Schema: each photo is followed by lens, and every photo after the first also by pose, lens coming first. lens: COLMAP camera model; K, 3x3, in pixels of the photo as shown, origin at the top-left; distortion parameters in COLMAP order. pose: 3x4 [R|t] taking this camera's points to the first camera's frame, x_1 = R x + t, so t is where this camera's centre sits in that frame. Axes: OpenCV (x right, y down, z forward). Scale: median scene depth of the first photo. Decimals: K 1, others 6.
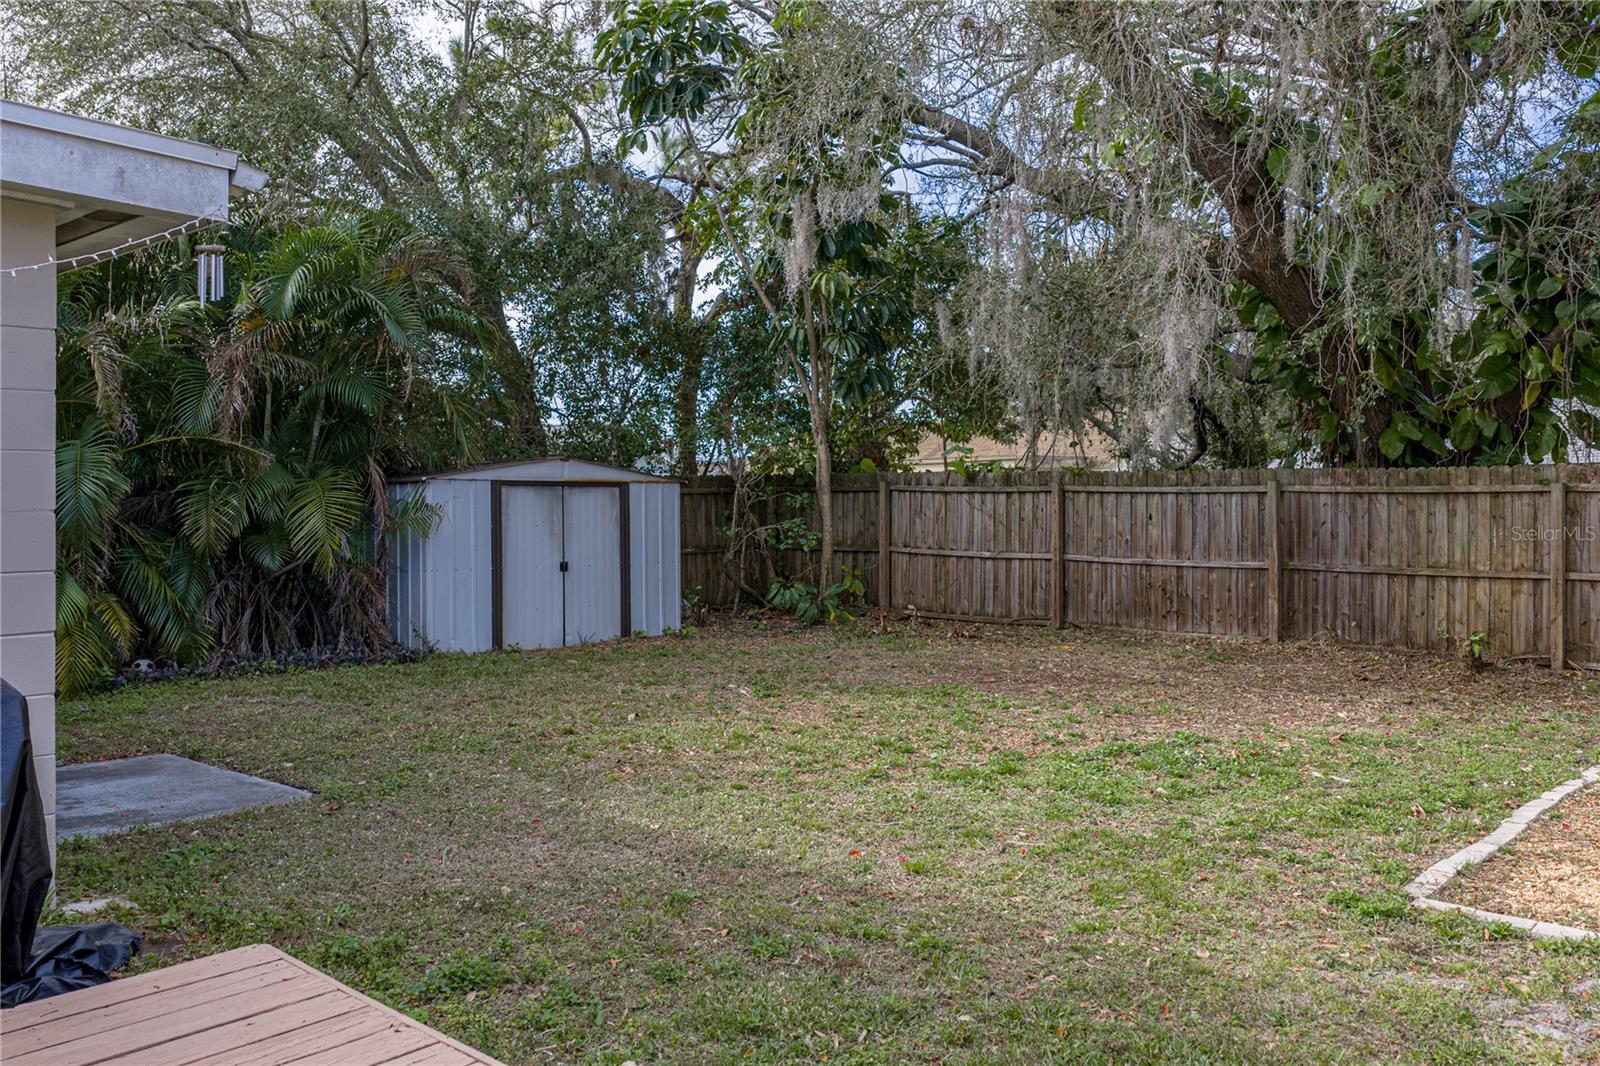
lens RADIAL K [[1339.2, 0, 793.9], [0, 1339.2, 523.2], [0, 0, 1]] dist [0.012580, -0.009950]
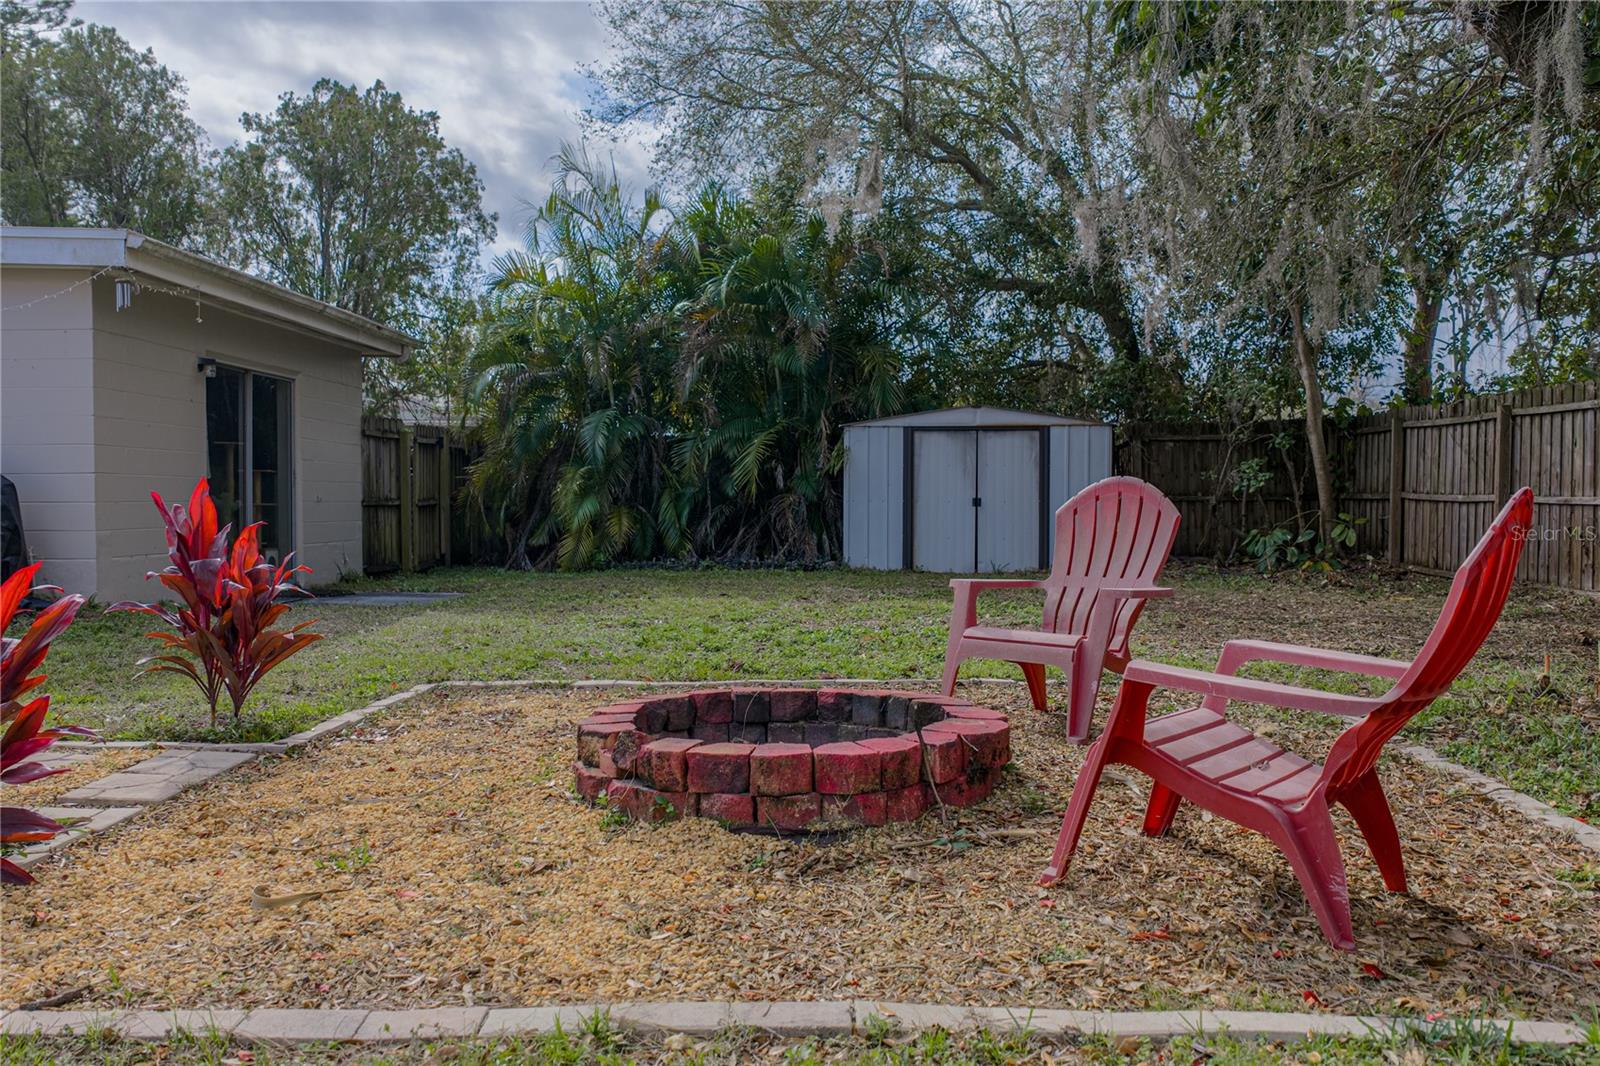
lens RADIAL K [[1339.2, 0, 784.8], [0, 1339.2, 535.1], [0, 0, 1]] dist [0.012580, -0.009950]
pose [[0.632454, 0.020243, -0.774334, 0.612119], [-0.014293, 0.999793, 0.014462, 0.047190], [0.774466, 0.001921, 0.632612, 0.165301]]
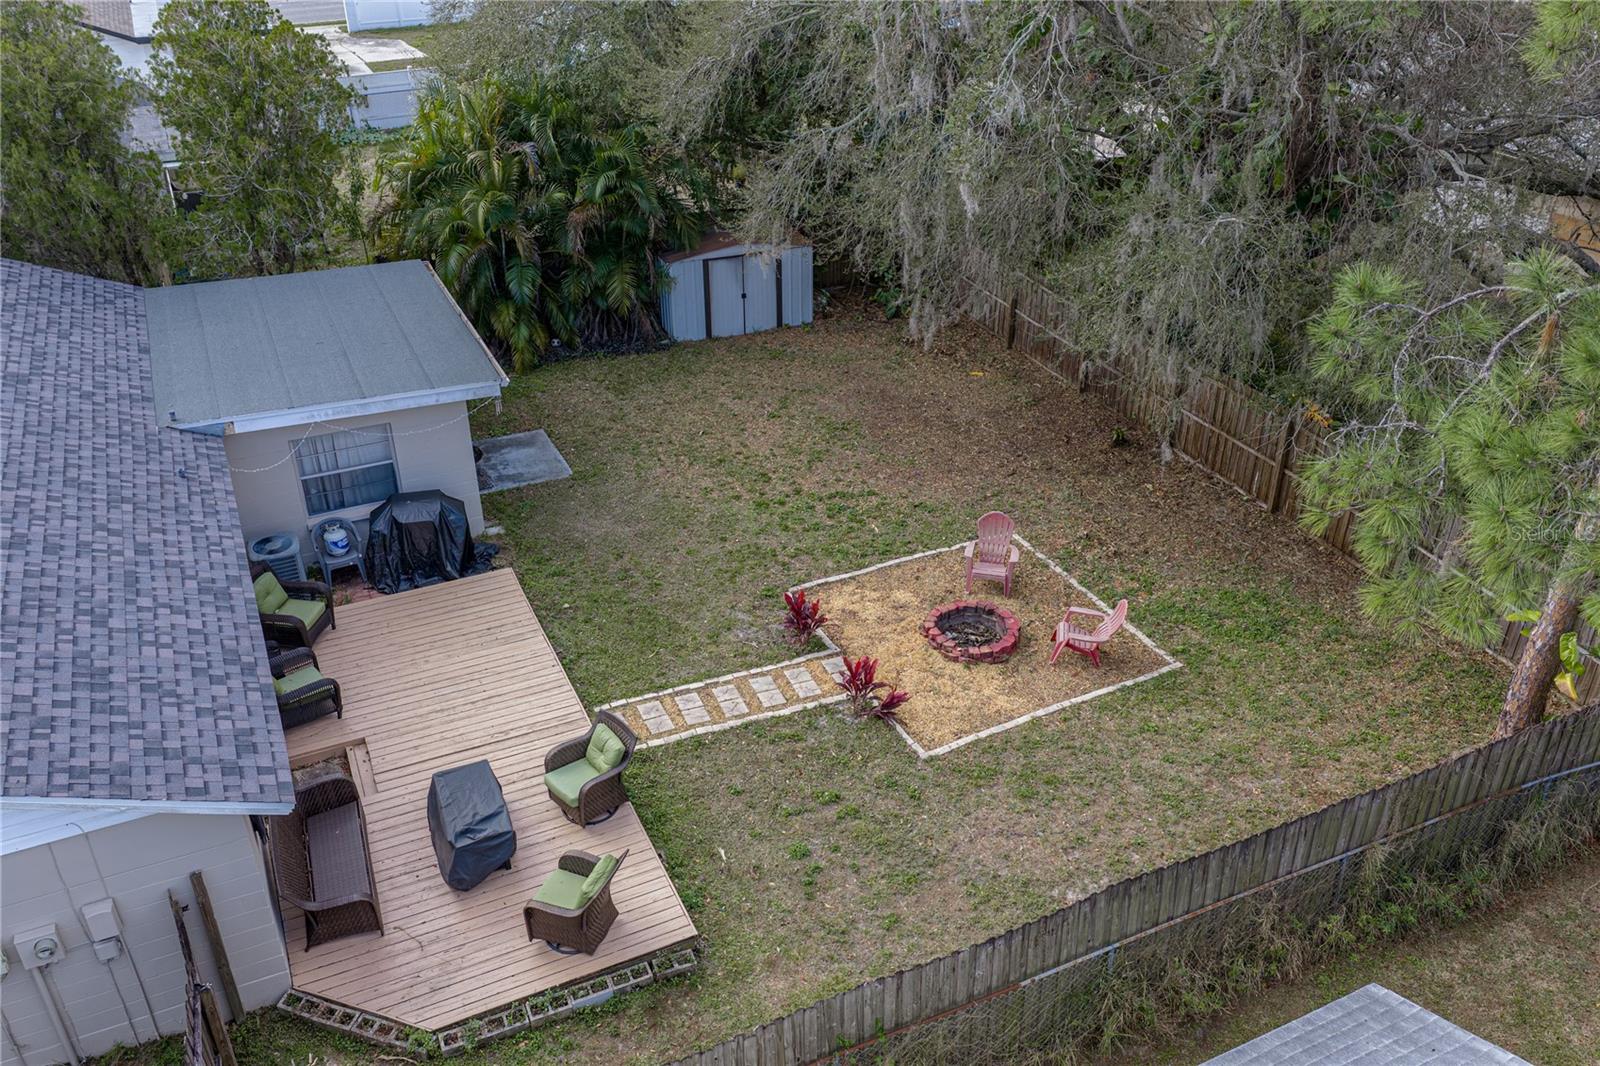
lens RADIAL K [[1339.2, 0, 801.6], [0, 1339.2, 539.6], [0, 0, 1]] dist [0.012580, -0.009950]
pose [[0.924606, 0.179384, -0.336043, 0.659328], [0.004498, 0.876974, 0.480518, -0.622251], [0.380898, -0.445801, 0.810048, -0.766474]]
